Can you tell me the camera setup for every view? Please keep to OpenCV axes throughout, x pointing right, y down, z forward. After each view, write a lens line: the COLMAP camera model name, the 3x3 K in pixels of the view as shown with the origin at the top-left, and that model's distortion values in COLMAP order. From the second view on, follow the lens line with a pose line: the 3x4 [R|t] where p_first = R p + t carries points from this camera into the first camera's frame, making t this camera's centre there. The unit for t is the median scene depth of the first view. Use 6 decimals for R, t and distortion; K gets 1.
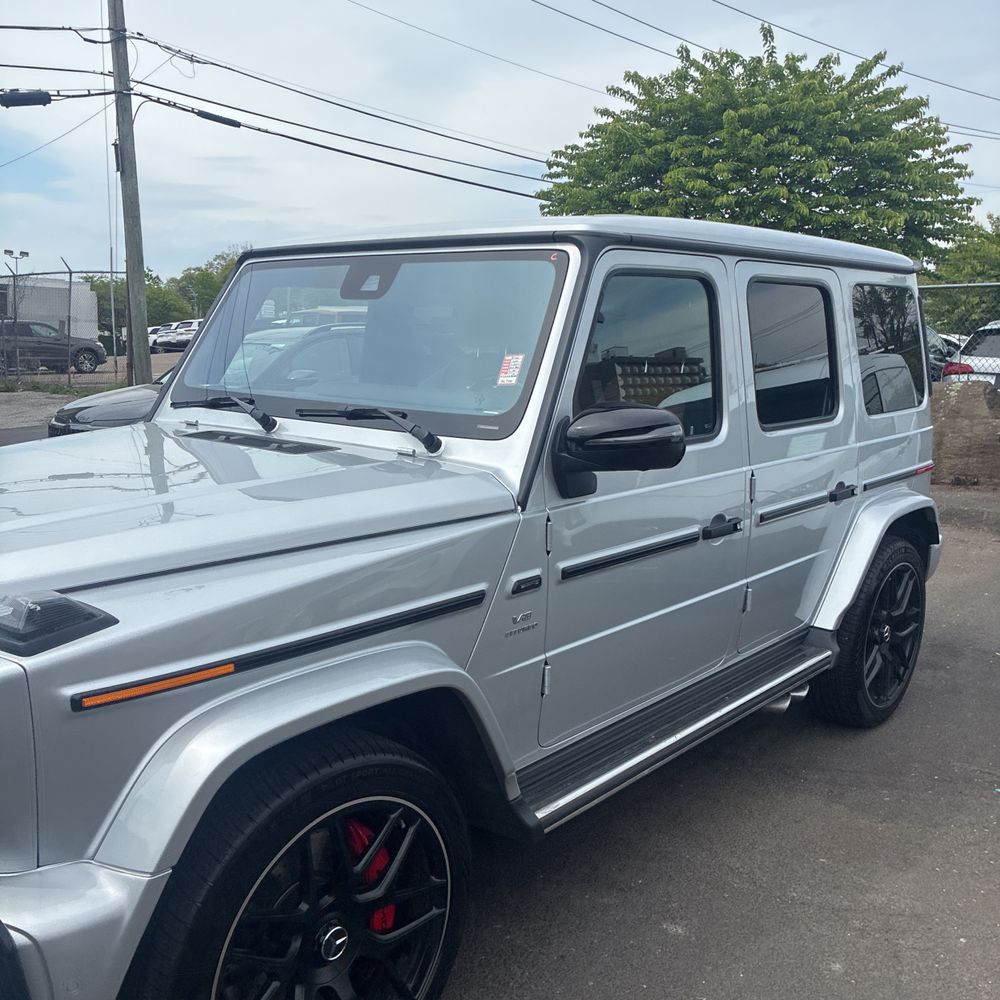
lens RADIAL K [[1007.5, 0, 495.2], [0, 1007.5, 516.2], [0, 0, 1]] dist [0.013486, 0.013855]
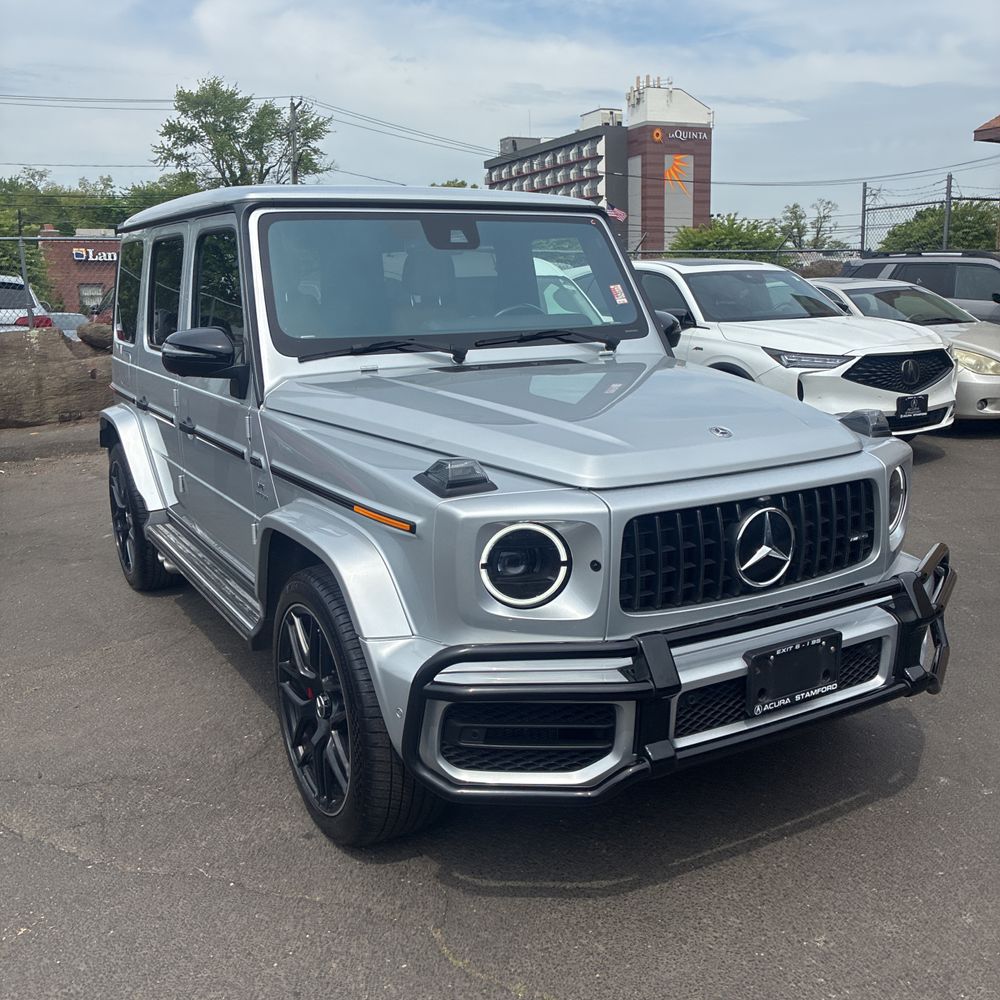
lens RADIAL K [[1000.6, 0, 501.8], [0, 1000.6, 527.0], [0, 0, 1]] dist [0.014411, 0.027736]
pose [[0.314376, -0.252100, 0.915212, -1.334074], [0.202701, 0.959685, 0.194722, -0.116774], [-0.927405, 0.124298, 0.352803, 0.556410]]
